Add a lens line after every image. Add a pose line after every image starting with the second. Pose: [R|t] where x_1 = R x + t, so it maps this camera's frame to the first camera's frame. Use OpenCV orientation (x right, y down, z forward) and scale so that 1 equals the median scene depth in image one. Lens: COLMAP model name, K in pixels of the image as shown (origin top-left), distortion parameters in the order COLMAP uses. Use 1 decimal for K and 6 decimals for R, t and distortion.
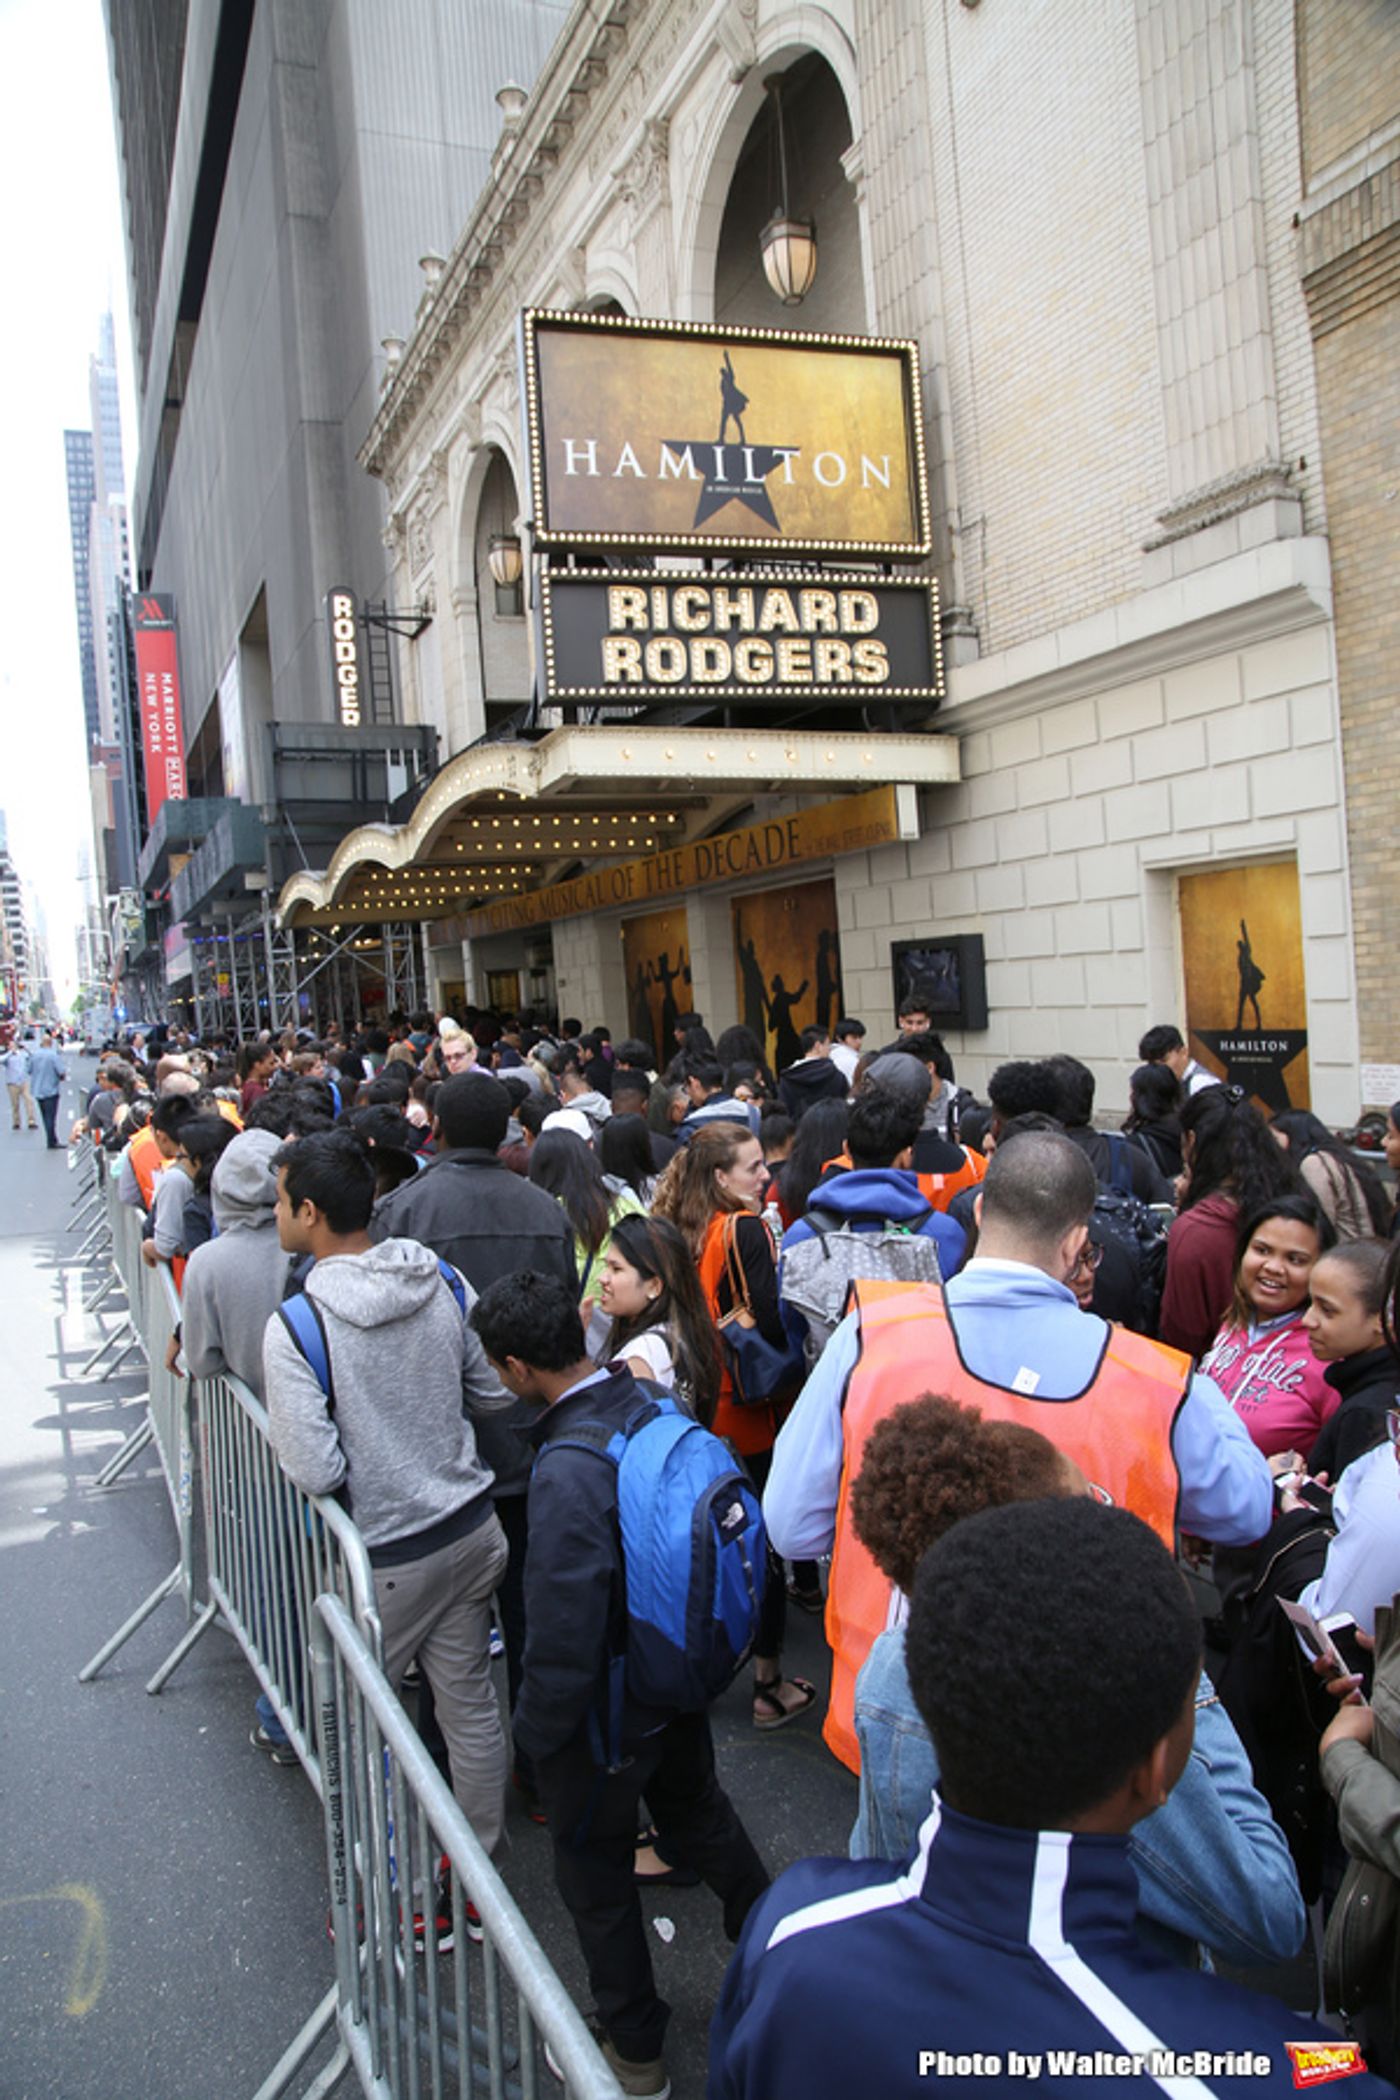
lens RADIAL K [[1440.5, 0, 700.0], [0, 1440.5, 1050.0], [0, 0, 1]] dist [-0.116718, 0.085290]
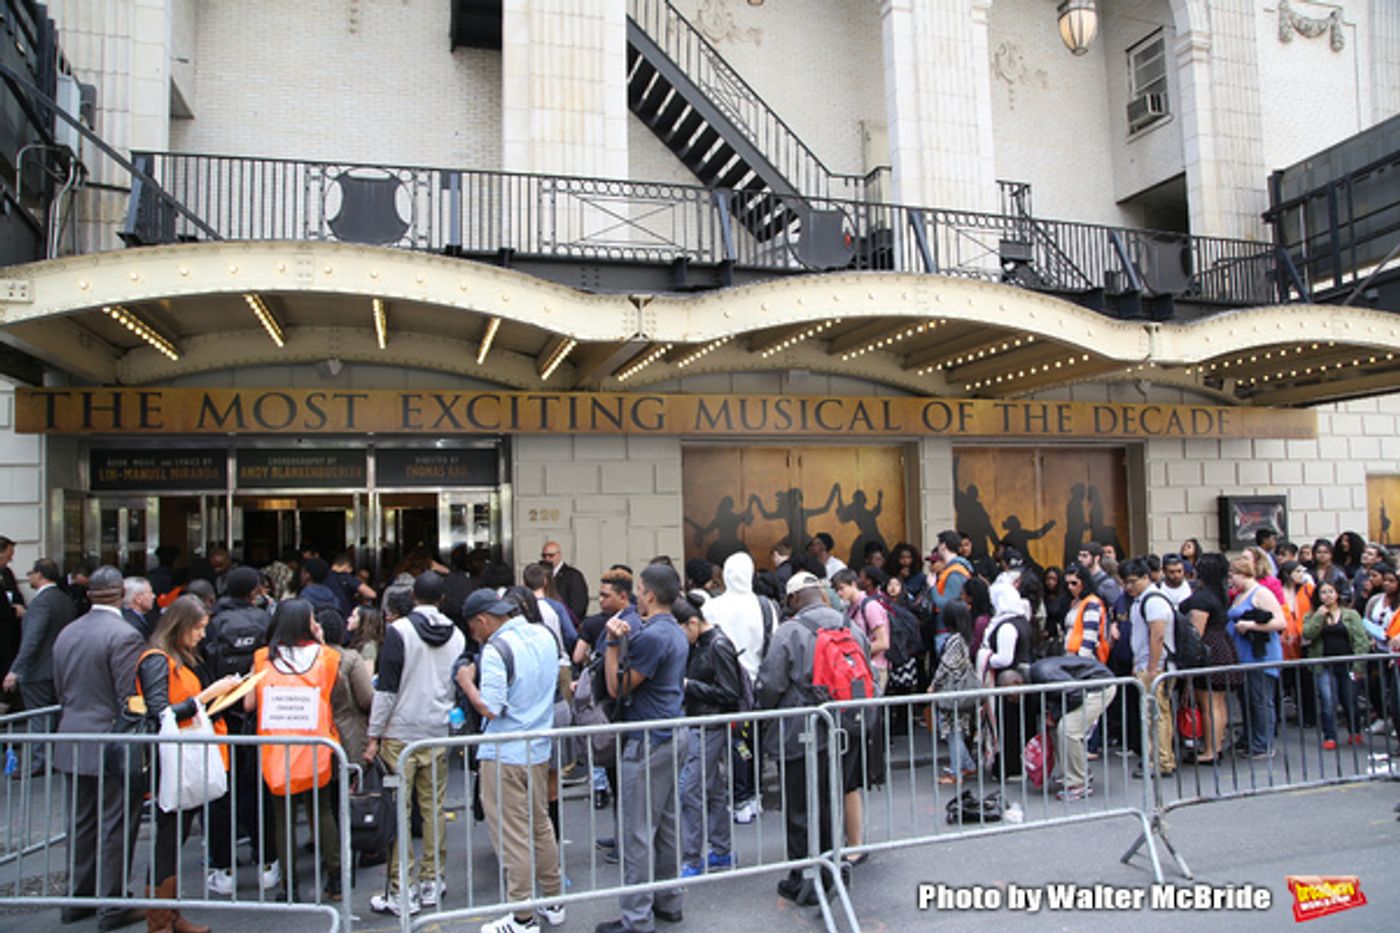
lens RADIAL K [[960.3, 0, 700.0], [0, 960.3, 466.5], [0, 0, 1]] dist [-0.116718, 0.085290]
pose [[0.113296, 0.148208, 0.982445, -1.158790], [0.061782, 0.985847, -0.155846, 0.025513], [-0.991639, 0.078355, 0.102536, 1.729894]]
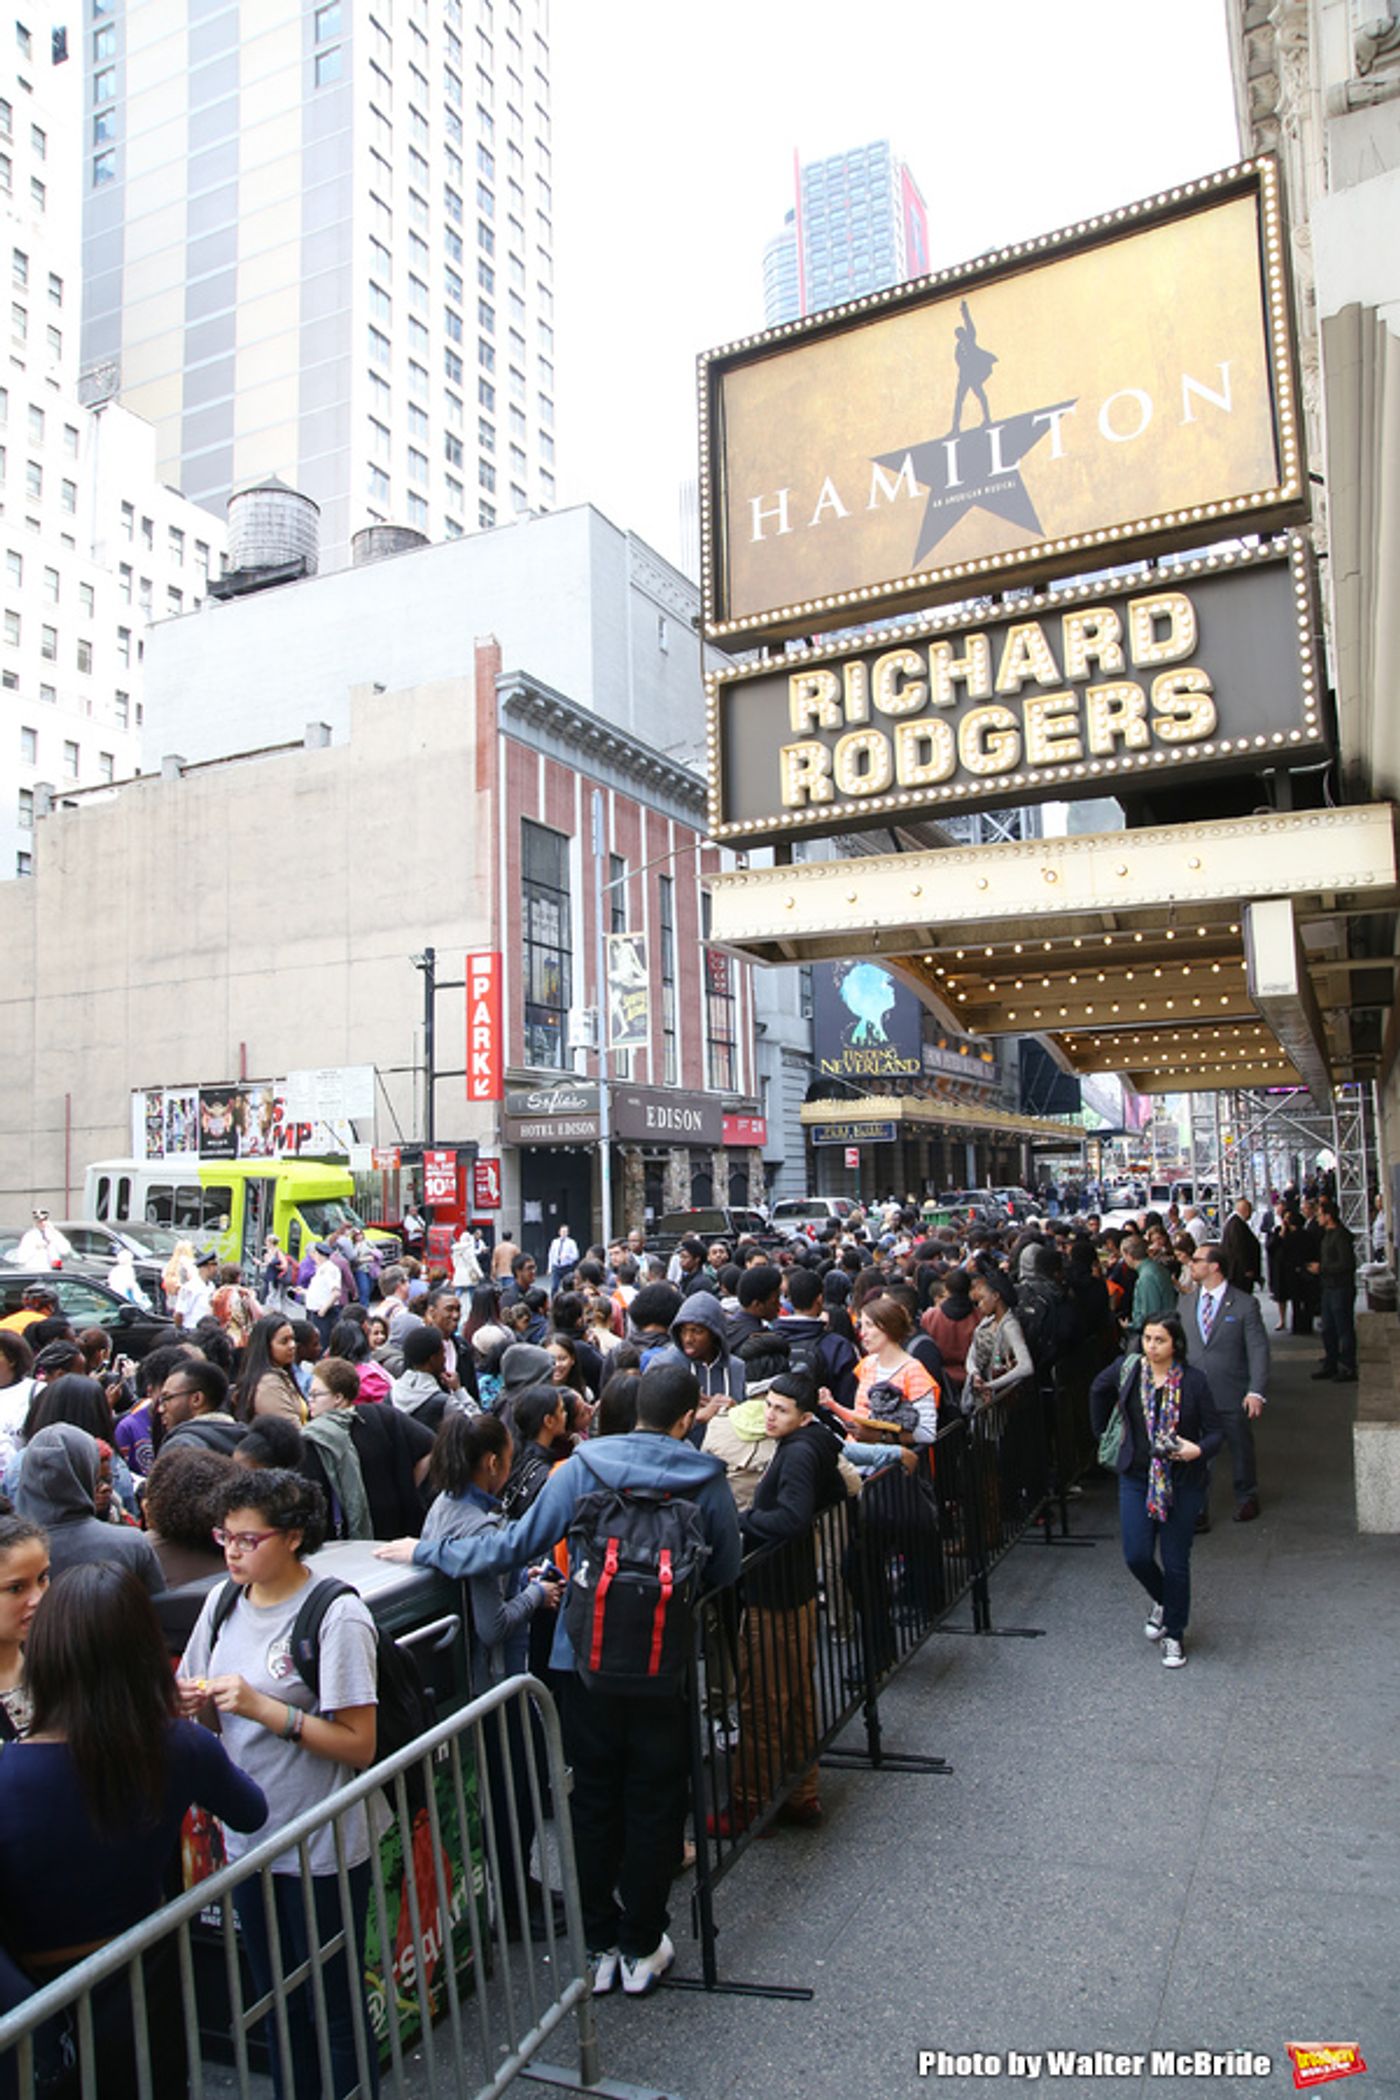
lens RADIAL K [[1440.5, 0, 700.0], [0, 1440.5, 1050.0], [0, 0, 1]] dist [-0.116718, 0.085290]
pose [[0.665586, -0.021814, -0.746002, 0.427279], [-0.050616, 0.995952, -0.074282, -0.075480], [0.744603, 0.087201, 0.661788, 0.477716]]
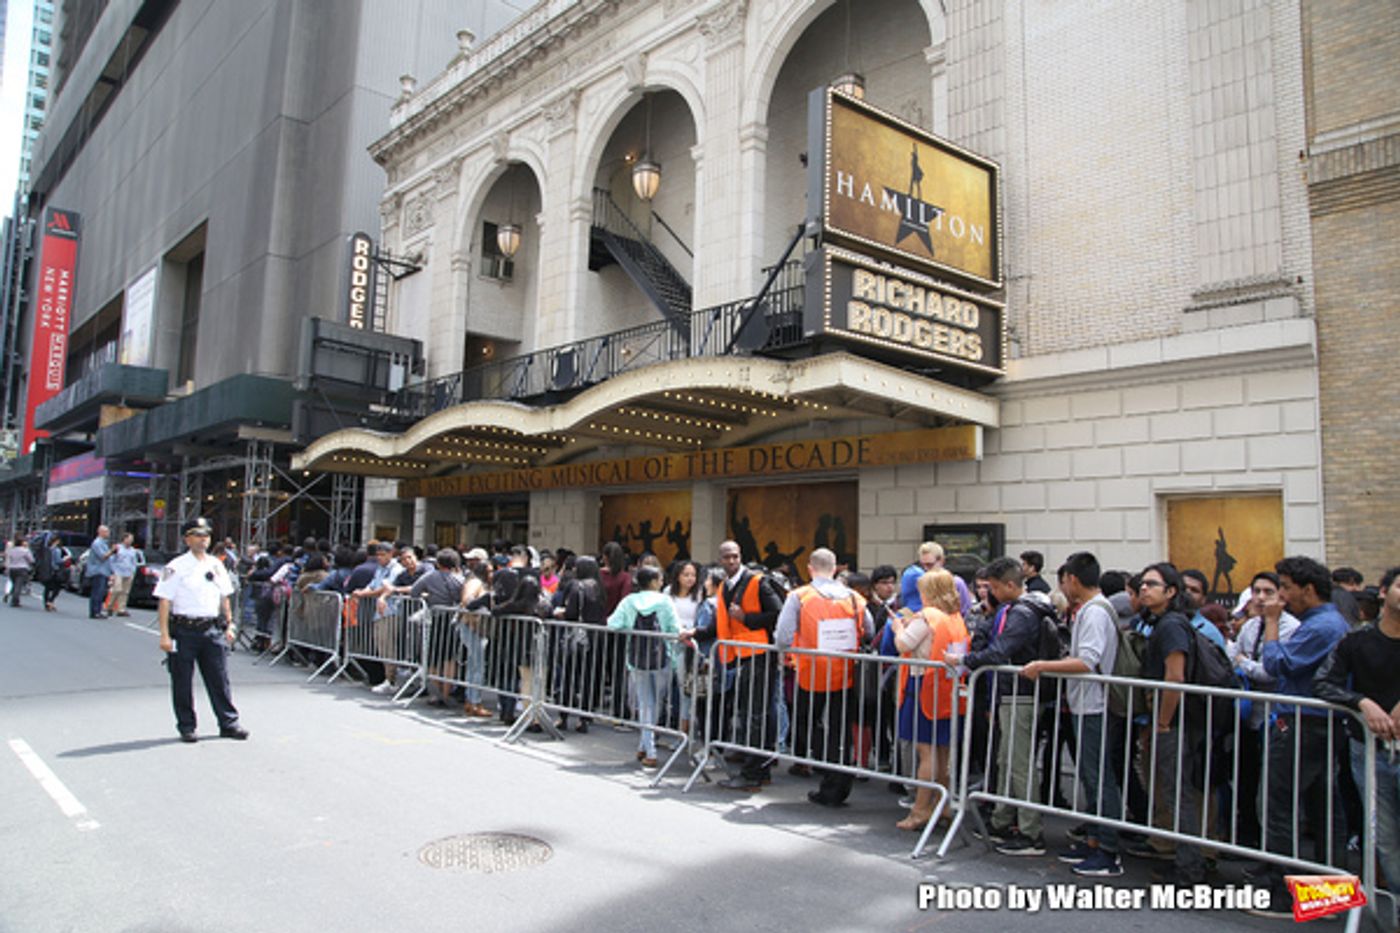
lens RADIAL K [[960.3, 0, 700.0], [0, 960.3, 466.5], [0, 0, 1]] dist [-0.116718, 0.085290]
pose [[0.937294, 0.129933, 0.323415, -0.502831], [-0.078595, 0.982808, -0.167068, 0.063564], [-0.339563, 0.131173, 0.931392, 0.128412]]
